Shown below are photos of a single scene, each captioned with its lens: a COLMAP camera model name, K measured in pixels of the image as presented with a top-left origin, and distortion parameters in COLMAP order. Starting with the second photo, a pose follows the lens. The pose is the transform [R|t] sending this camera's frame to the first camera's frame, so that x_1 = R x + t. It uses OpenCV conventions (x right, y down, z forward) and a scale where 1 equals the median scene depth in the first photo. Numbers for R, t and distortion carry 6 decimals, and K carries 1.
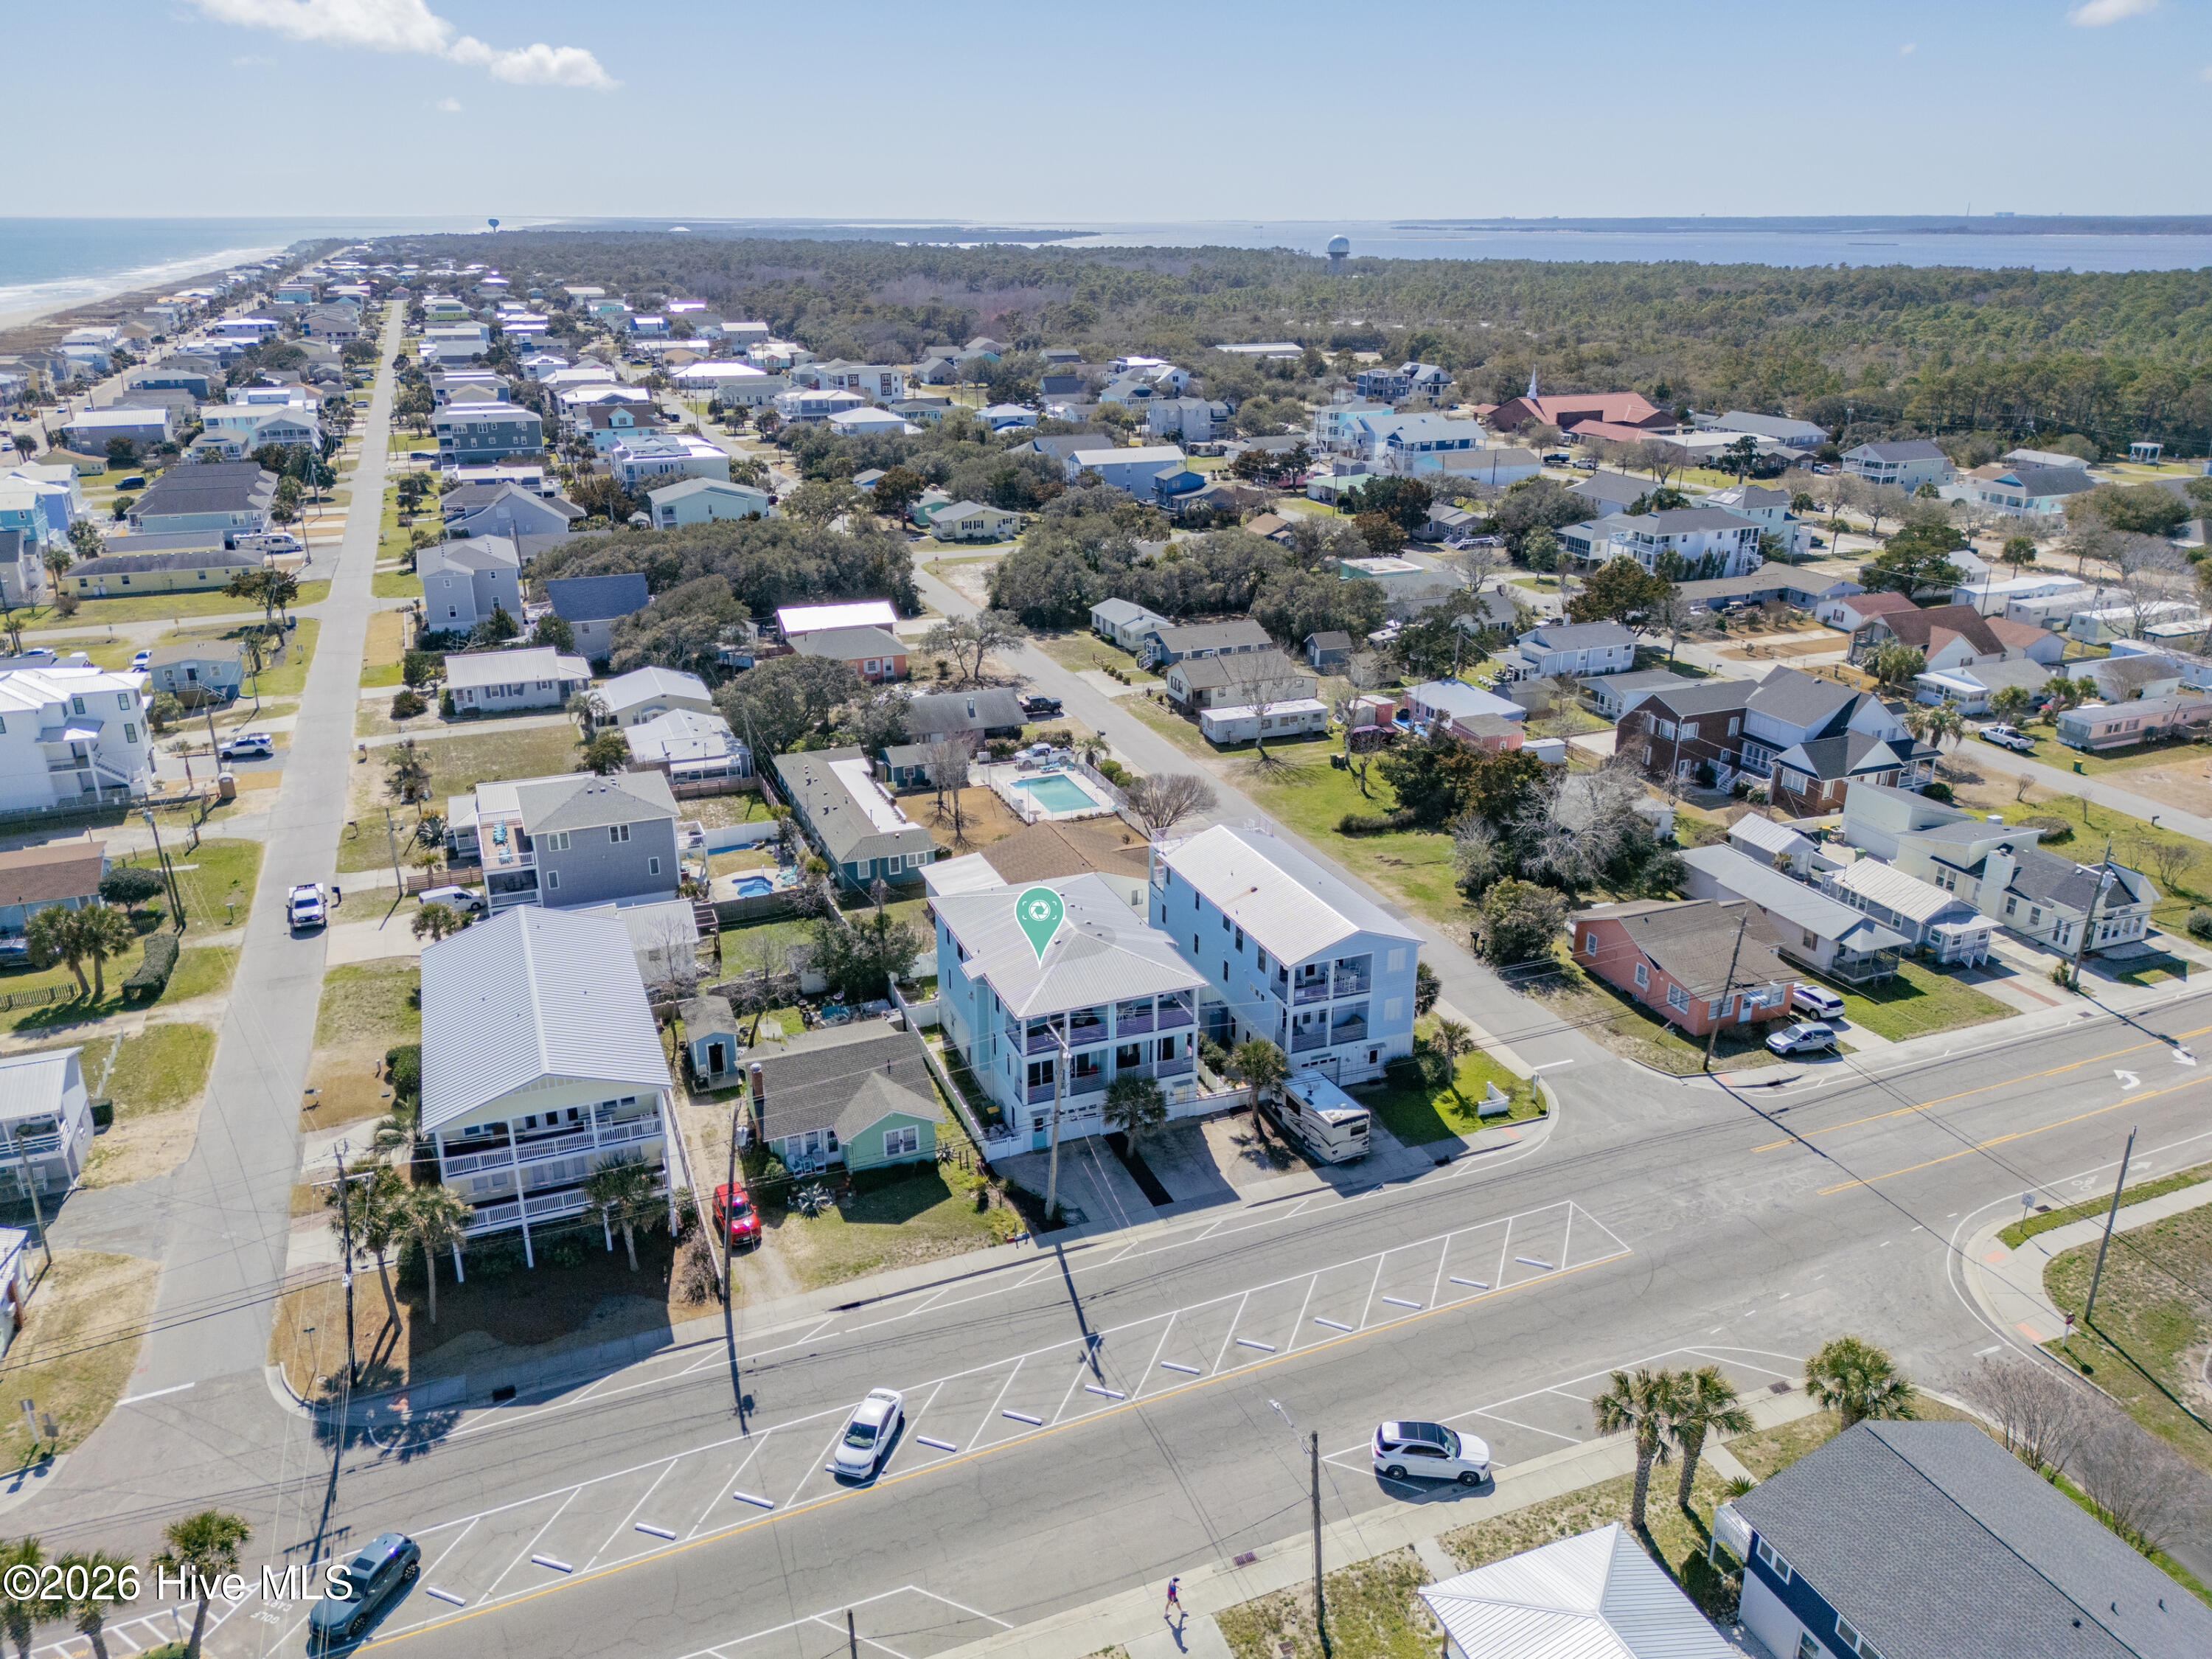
lens RADIAL K [[1599.4, 0, 1106.0], [0, 1599.4, 829.5], [0, 0, 1]] dist [0.077861, -0.087191]
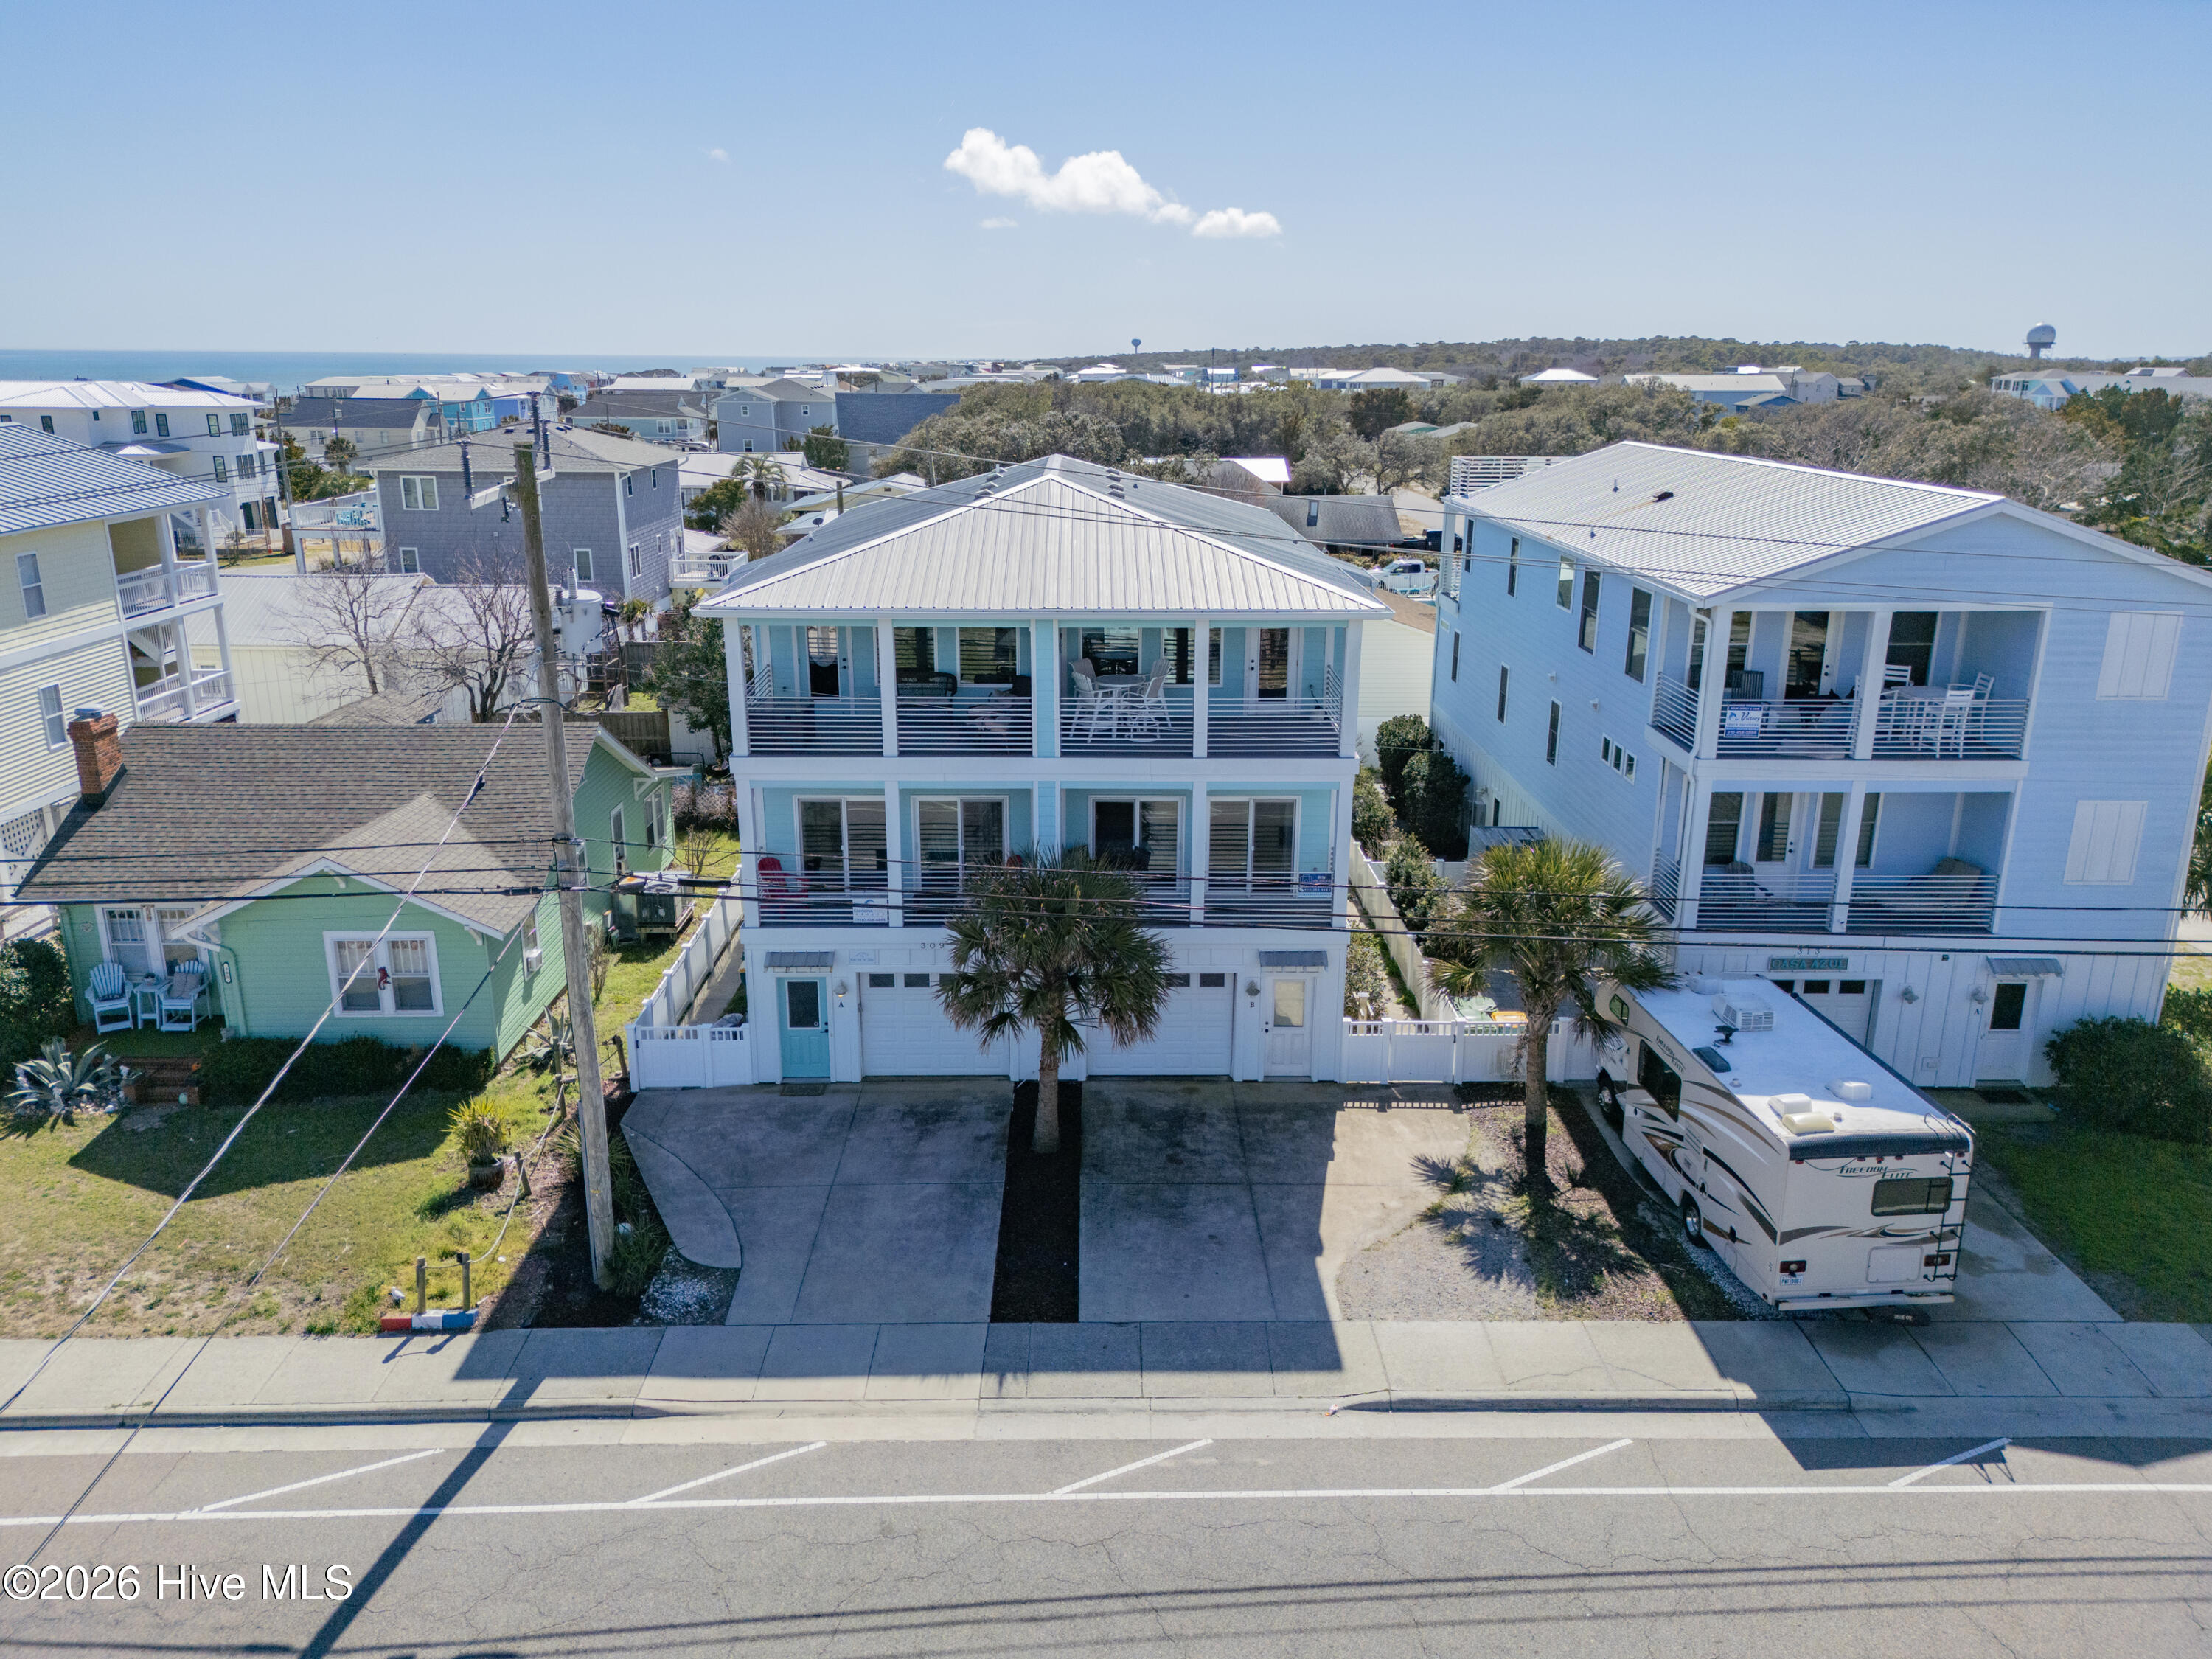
lens RADIAL K [[1614.9, 0, 1106.0], [0, 1614.9, 829.5], [0, 0, 1]] dist [0.051260, -0.049659]
pose [[0.932856, 0.104153, -0.344865, 0.116519], [-0.131724, 0.989621, -0.057435, 0.153886], [0.335303, 0.099006, 0.936893, 0.686287]]
